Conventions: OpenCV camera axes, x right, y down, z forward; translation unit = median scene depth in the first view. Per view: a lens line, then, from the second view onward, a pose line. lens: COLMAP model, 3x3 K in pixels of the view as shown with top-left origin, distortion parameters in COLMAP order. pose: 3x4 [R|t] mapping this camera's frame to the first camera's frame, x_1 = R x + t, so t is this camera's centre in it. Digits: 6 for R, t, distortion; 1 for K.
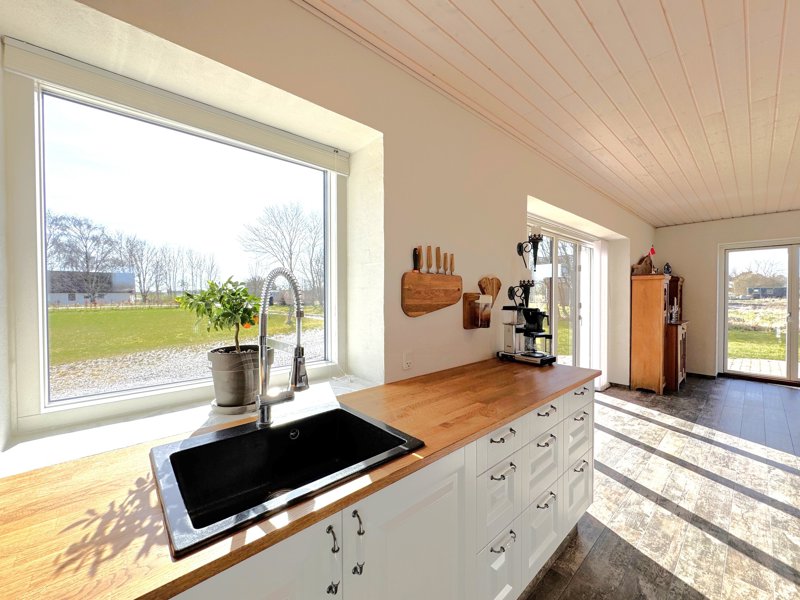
lens RADIAL K [[326.0, 0, 400.0], [0, 326.0, 300.0], [0, 0, 1]] dist [-0.001514, -0.000084]
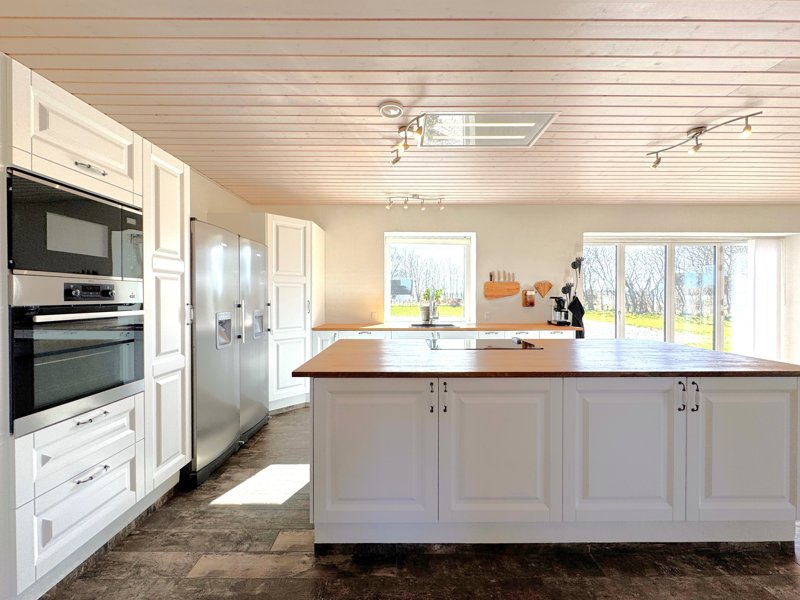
lens RADIAL K [[312.4, 0, 400.0], [0, 312.4, 300.0], [0, 0, 1]] dist [-0.000529, -0.000030]
pose [[0.749372, 0.010469, -0.662066, 1.010614], [-0.012544, 0.999920, 0.001613, 0.054833], [0.662030, 0.007096, 0.749444, -1.169322]]
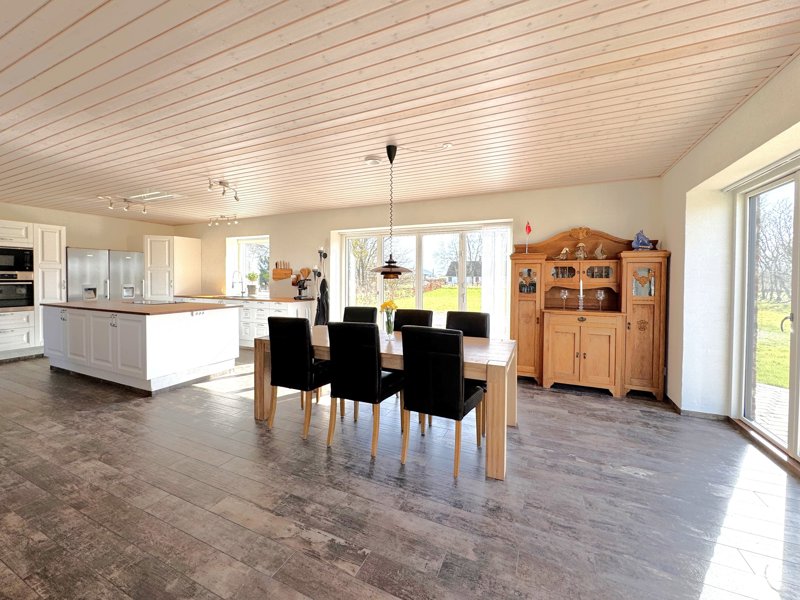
lens RADIAL K [[322.7, 0, 400.2], [0, 322.7, 285.5], [0, 0, 1]] dist [-0.001882, -0.000219]
pose [[0.401956, 0.025646, -0.915300, 3.524975], [-0.020593, 0.999608, 0.018965, 0.006999], [0.915427, 0.011226, 0.402327, 0.719576]]
